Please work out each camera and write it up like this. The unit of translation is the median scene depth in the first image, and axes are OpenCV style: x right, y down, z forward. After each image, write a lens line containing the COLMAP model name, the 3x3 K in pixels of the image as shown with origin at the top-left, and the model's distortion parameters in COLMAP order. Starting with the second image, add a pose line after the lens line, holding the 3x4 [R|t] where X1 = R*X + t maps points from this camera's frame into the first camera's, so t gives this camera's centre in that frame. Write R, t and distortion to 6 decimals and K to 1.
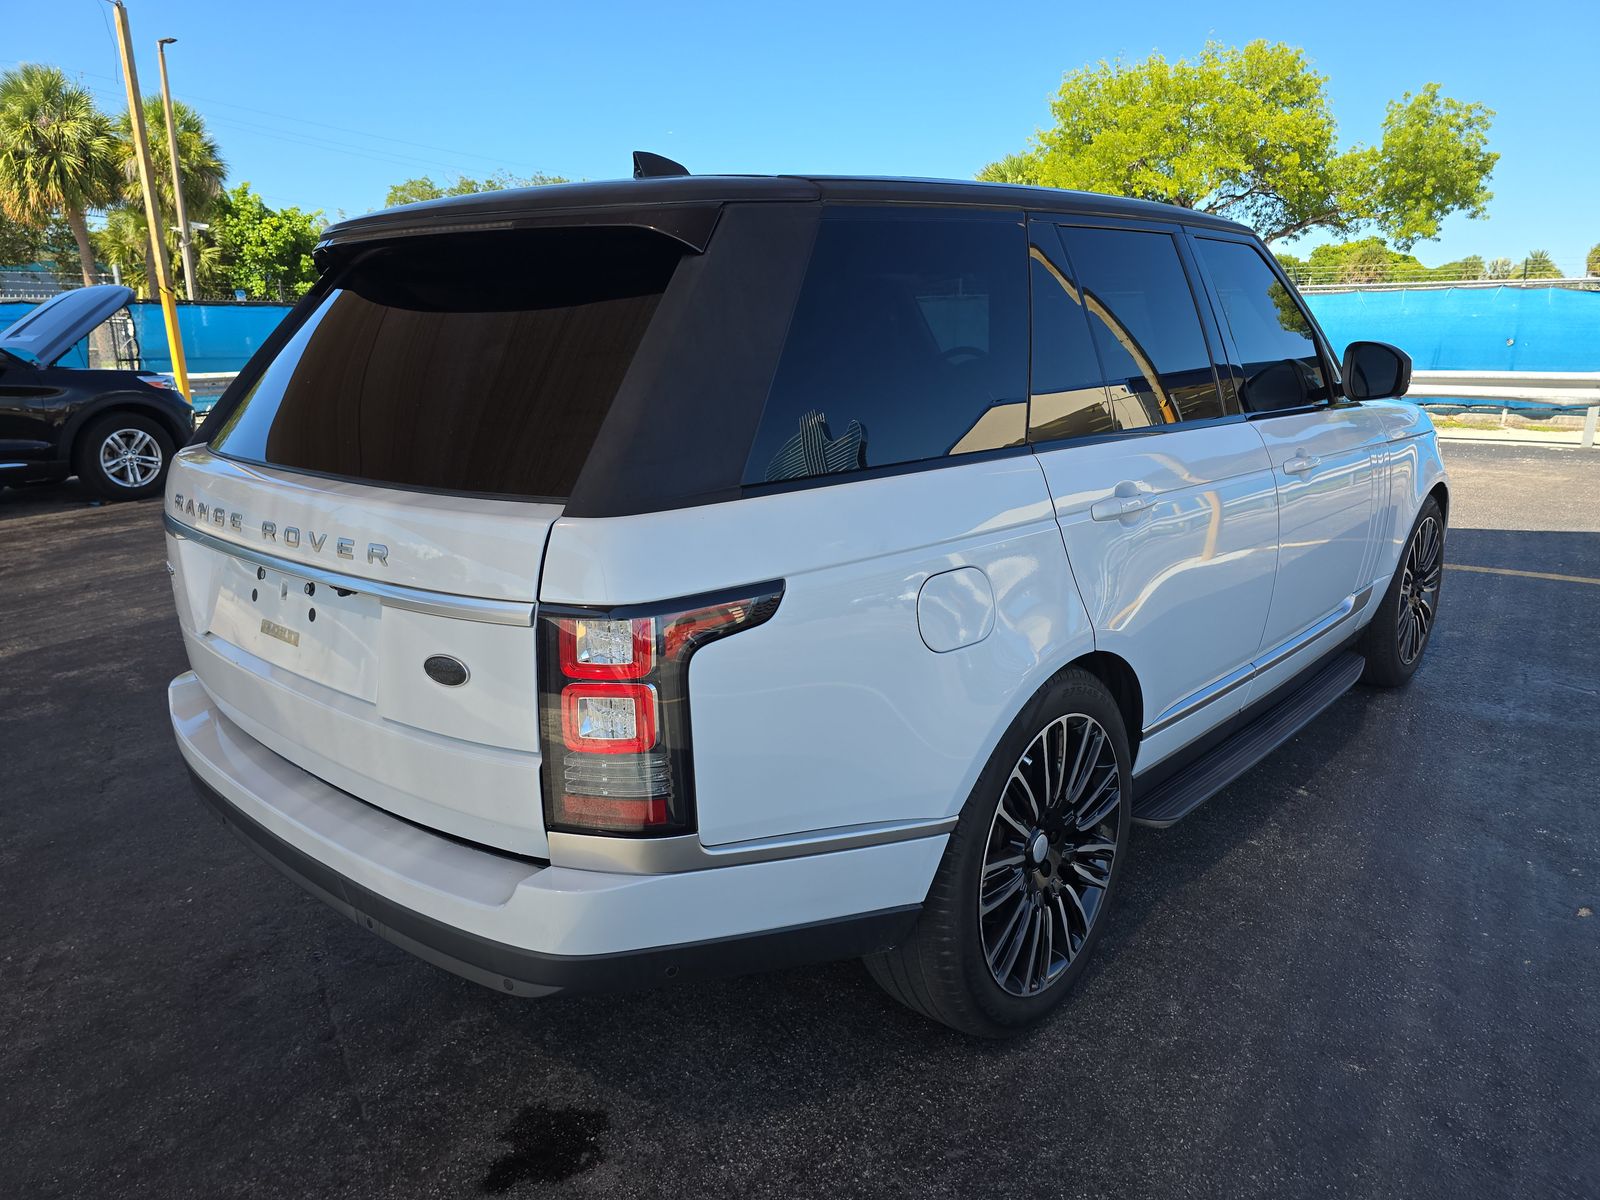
lens RADIAL K [[1088.7, 0, 800.0], [0, 1088.7, 600.0], [0, 0, 1]] dist [0.001706, -0.026126]
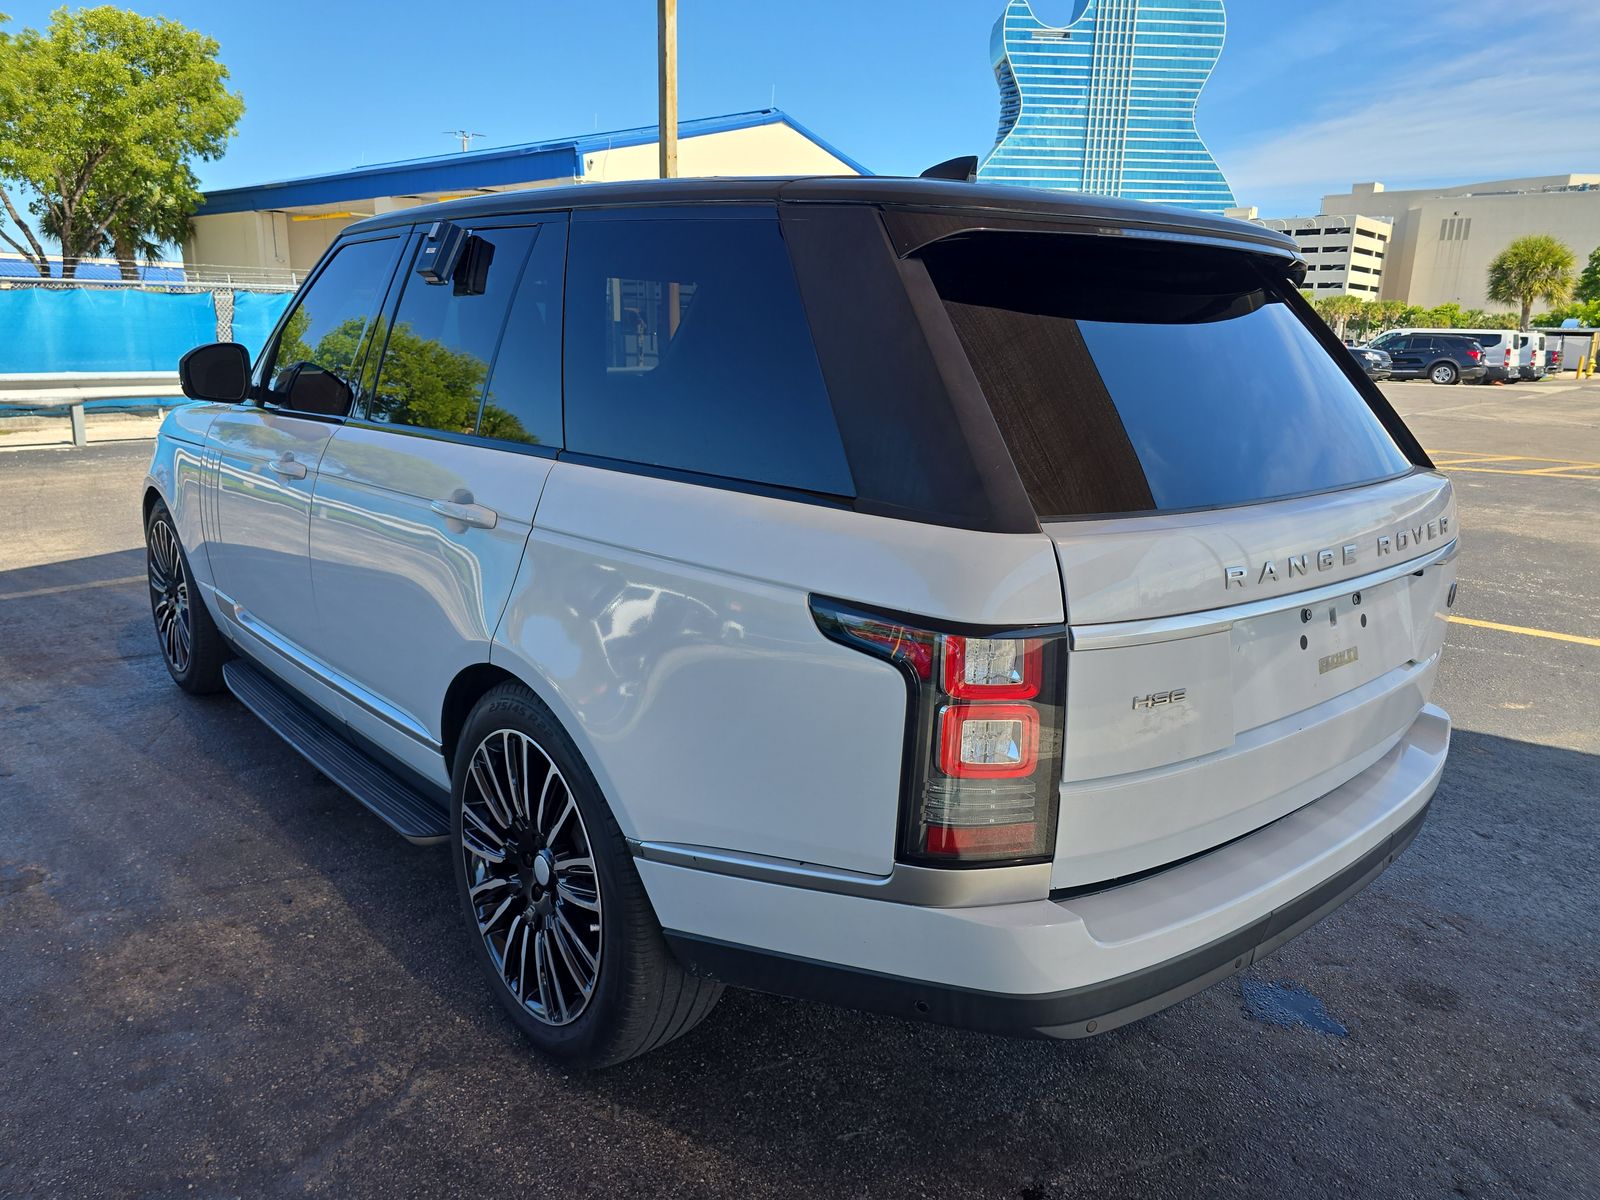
lens RADIAL K [[1088.7, 0, 800.0], [0, 1088.7, 600.0], [0, 0, 1]] dist [0.001706, -0.026126]
pose [[0.090716, -0.212601, 0.972919, -0.094366], [0.209994, 0.959065, 0.189993, -0.019932], [-0.973485, 0.187072, 0.131648, 0.086187]]
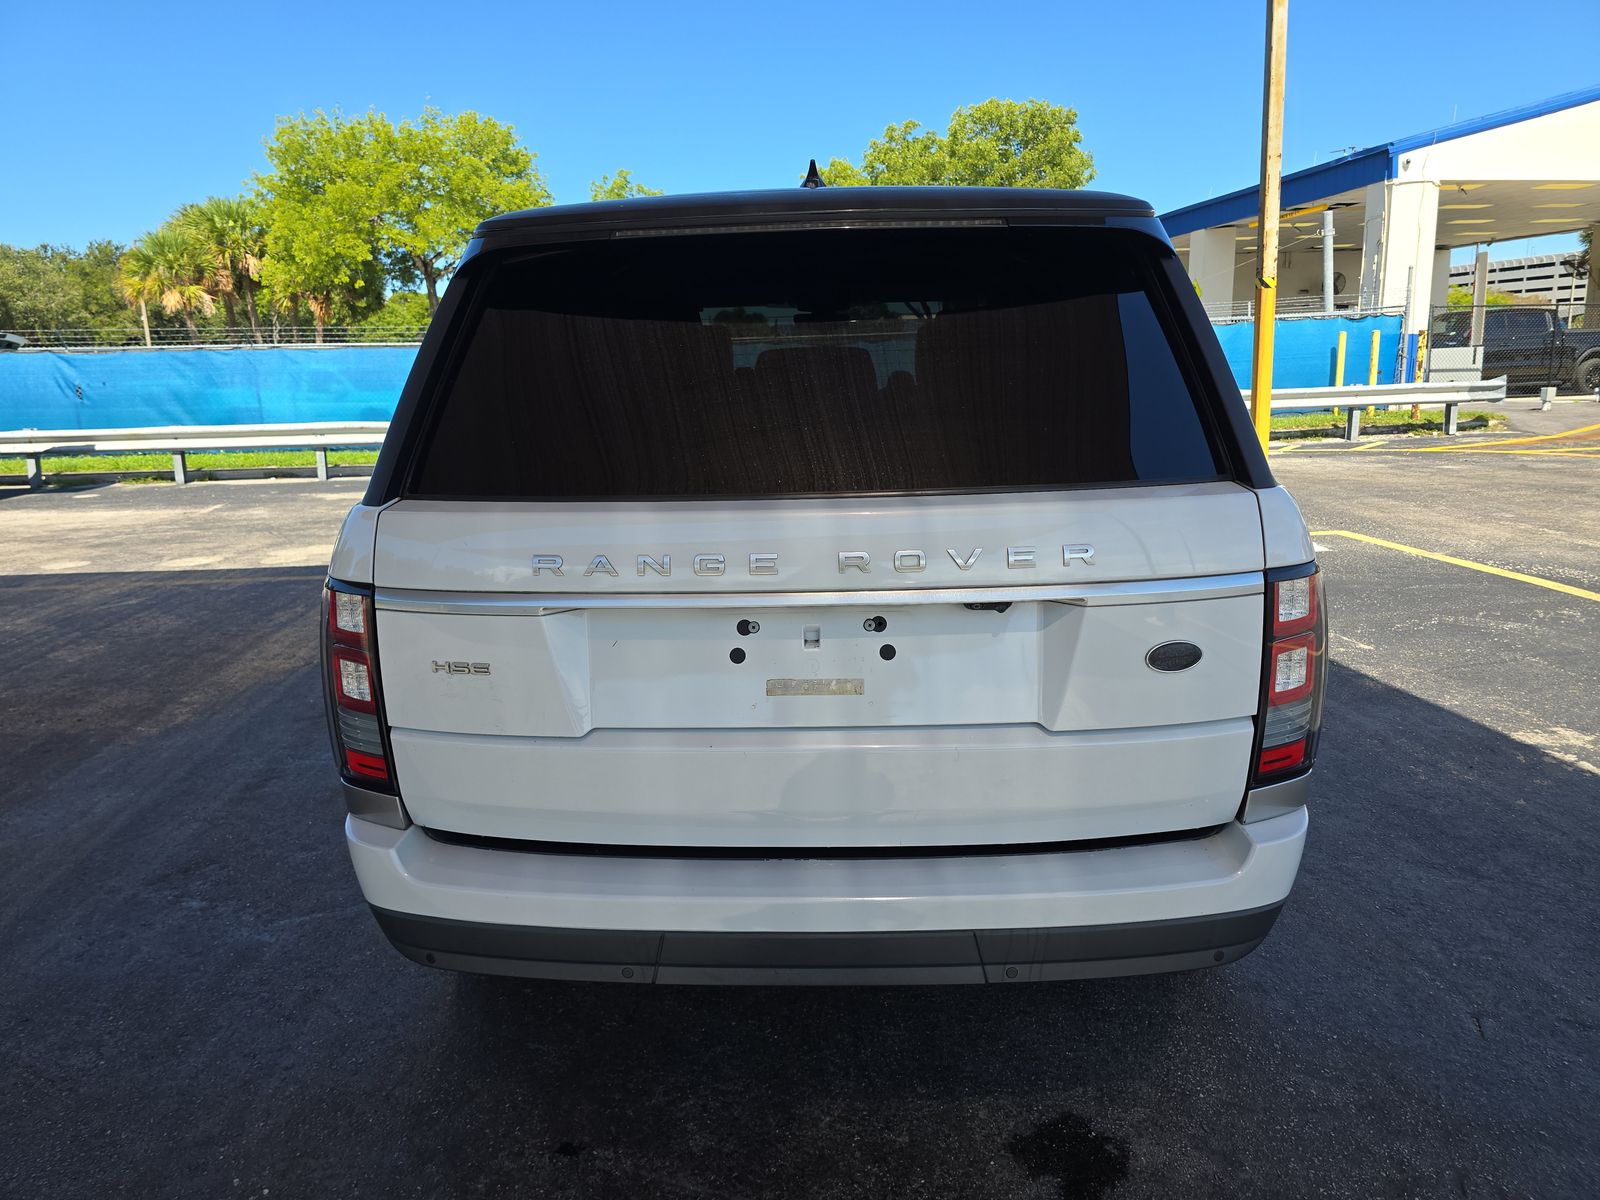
lens RADIAL K [[1083.6, 0, 800.8], [0, 1083.6, 579.1], [0, 0, 1]] dist [0.065537, -0.110112]
pose [[0.766299, -0.123316, 0.630539, -0.065414], [0.165999, 0.986086, -0.008888, -0.003096], [-0.620670, 0.111480, 0.776107, 0.021889]]
